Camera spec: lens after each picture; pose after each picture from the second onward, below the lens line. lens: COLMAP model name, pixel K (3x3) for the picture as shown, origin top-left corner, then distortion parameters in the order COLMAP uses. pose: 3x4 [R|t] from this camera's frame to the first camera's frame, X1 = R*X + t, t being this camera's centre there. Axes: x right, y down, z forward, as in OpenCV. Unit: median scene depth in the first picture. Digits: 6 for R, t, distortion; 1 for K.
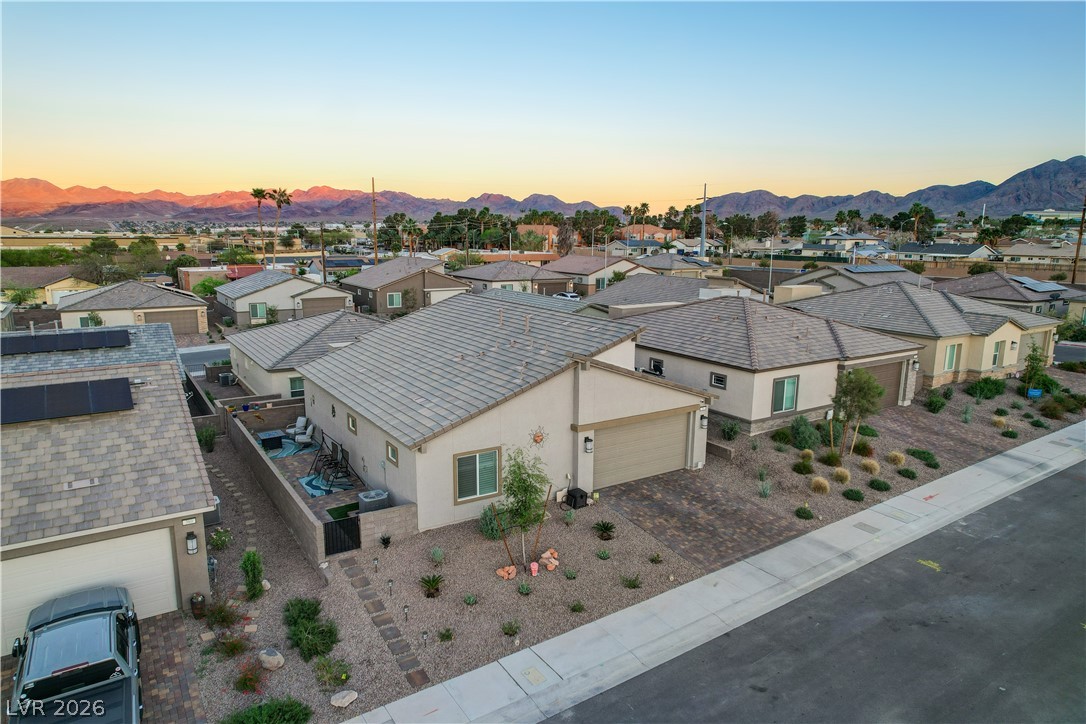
lens RADIAL K [[705.0, 0, 565.8], [0, 705.0, 368.2], [0, 0, 1]] dist [-0.060502, 0.063506]
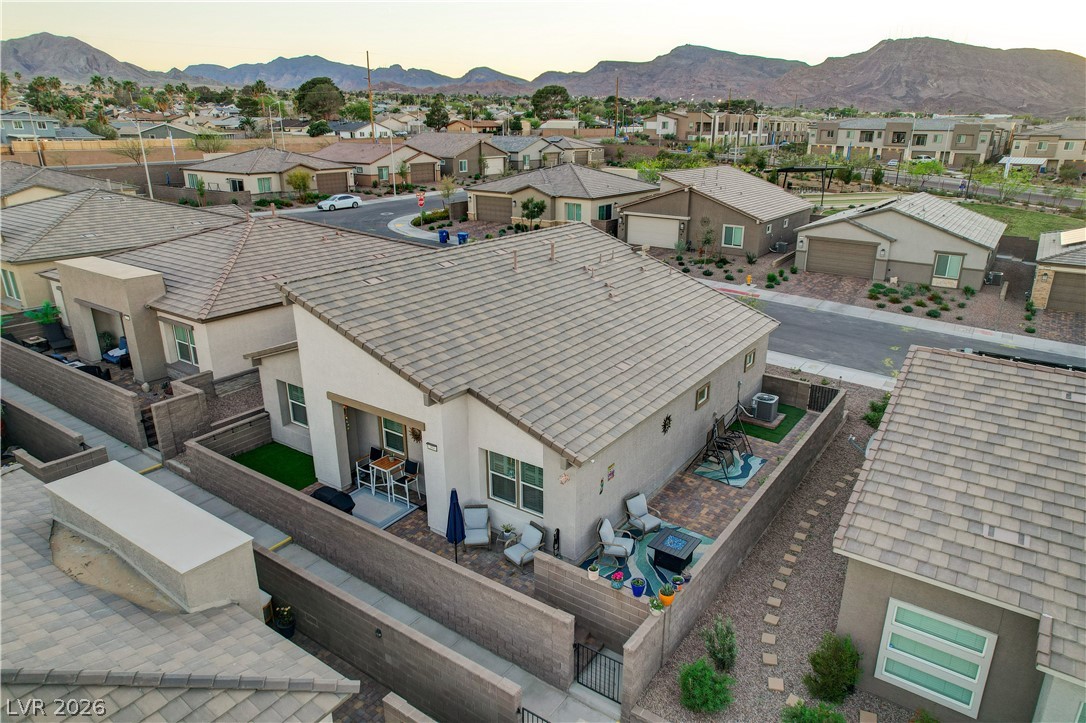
lens RADIAL K [[696.5, 0, 567.0], [0, 696.5, 360.7], [0, 0, 1]] dist [-0.055507, 0.062497]
pose [[-0.371827, -0.320101, 0.871367, -0.974122], [0.164035, 0.901240, 0.401072, -0.319821], [-0.913694, 0.292064, -0.282597, 1.410200]]
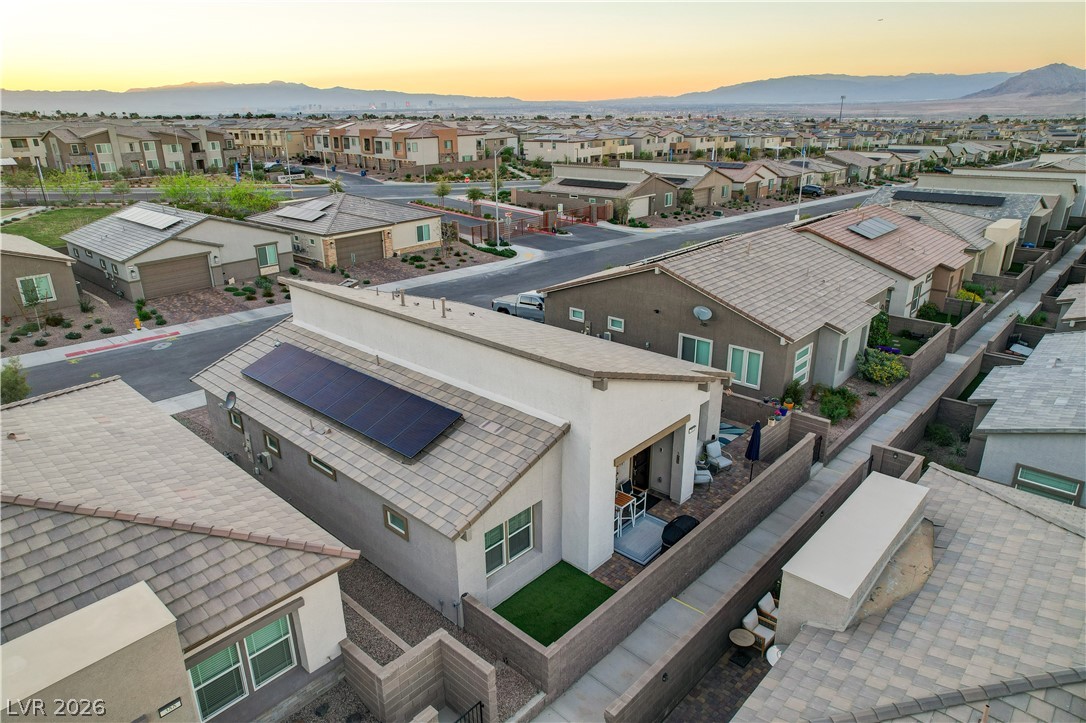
lens RADIAL K [[700.9, 0, 515.3], [0, 700.9, 352.4], [0, 0, 1]] dist [-0.060337, 0.086773]
pose [[-0.979853, 0.077832, -0.183930, -0.031803], [-0.026886, 0.861152, 0.507636, -0.486787], [0.197902, 0.502354, -0.841710, 1.963815]]
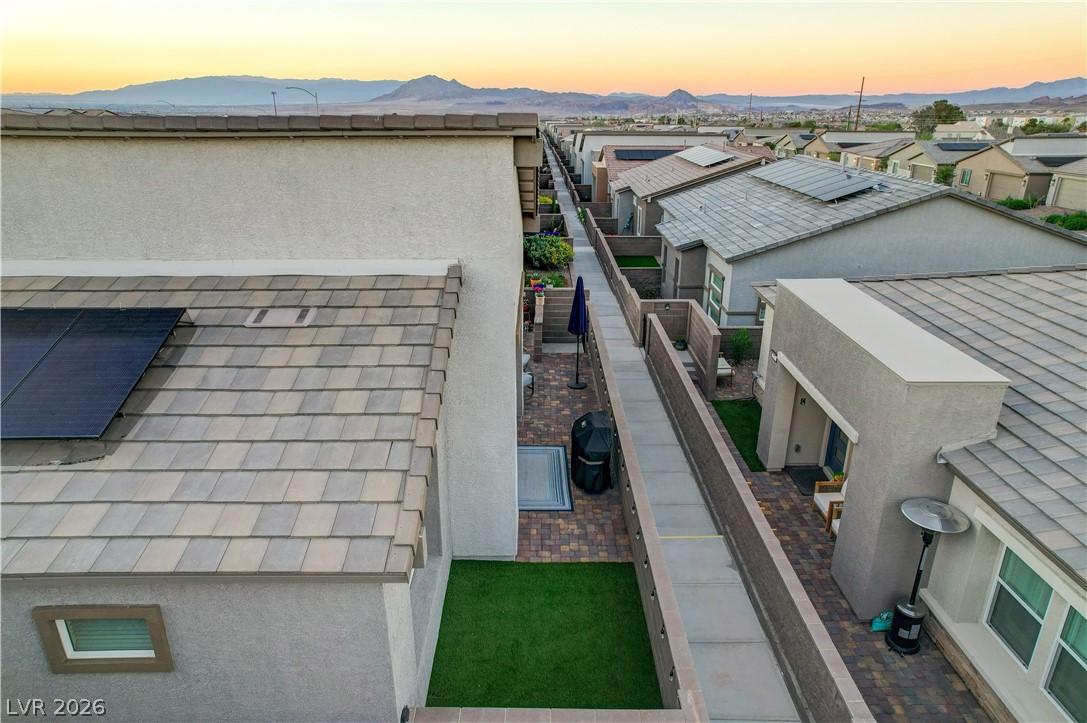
lens RADIAL K [[700.2, 0, 545.7], [0, 700.2, 364.0], [0, 0, 1]] dist [-0.044439, 0.057417]
pose [[-0.557588, 0.285688, -0.779409, 0.039611], [-0.166247, 0.881461, 0.442028, -0.194128], [0.813300, 0.376044, -0.443997, 1.631535]]
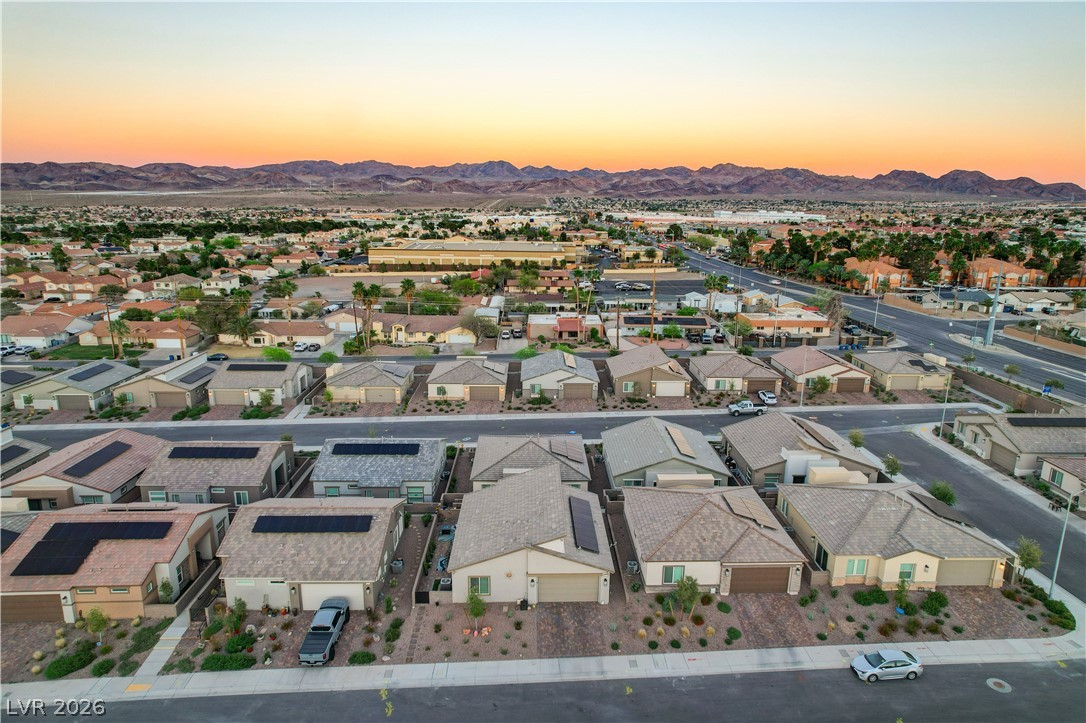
lens RADIAL K [[692.1, 0, 564.0], [0, 692.1, 361.7], [0, 0, 1]] dist [-0.057182, 0.062683]
pose [[0.853469, 0.122863, -0.506453, 1.072750], [-0.109557, 0.992395, 0.056125, -0.678794], [0.509497, 0.007585, 0.860439, -0.769613]]
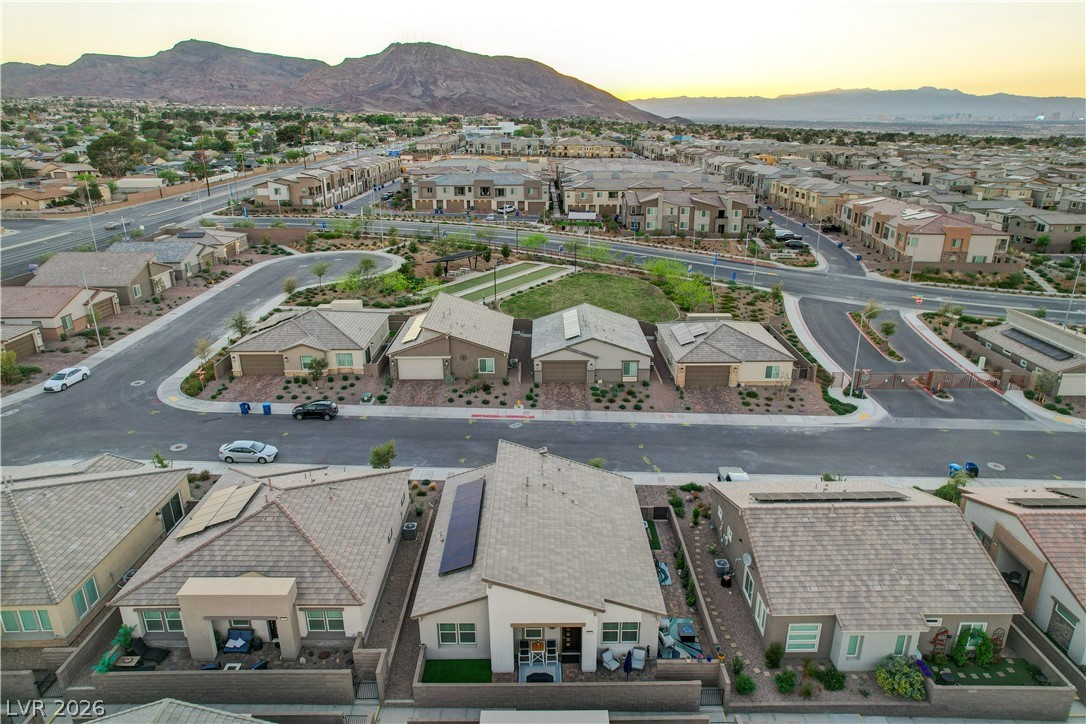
lens RADIAL K [[692.8, 0, 537.1], [0, 692.8, 358.3], [0, 0, 1]] dist [-0.060569, 0.059508]
pose [[-0.825218, -0.192350, 0.531053, -0.892146], [0.106985, 0.869972, 0.481355, -1.104527], [-0.554590, 0.454038, -0.697338, 2.100722]]
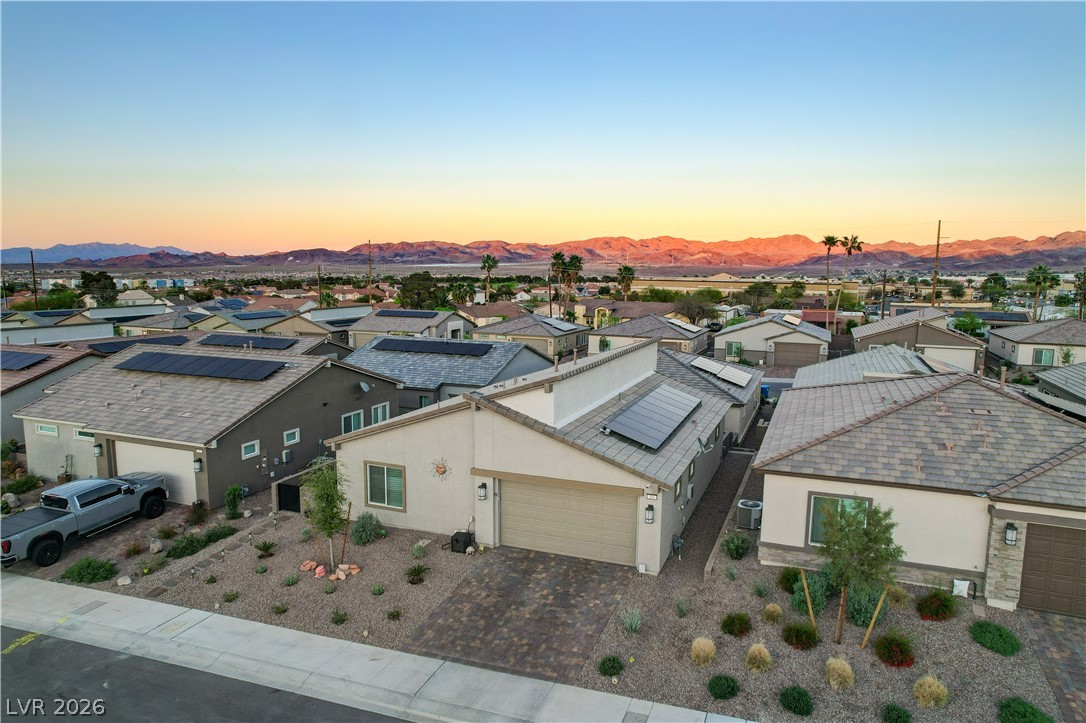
lens RADIAL K [[705.0, 0, 565.8], [0, 705.0, 367.7], [0, 0, 1]] dist [-0.060502, 0.063506]
pose [[0.582290, 0.111406, -0.805311, 0.801181], [-0.166830, 0.985860, 0.015754, -0.084346], [0.795679, 0.125176, 0.592643, 0.490025]]
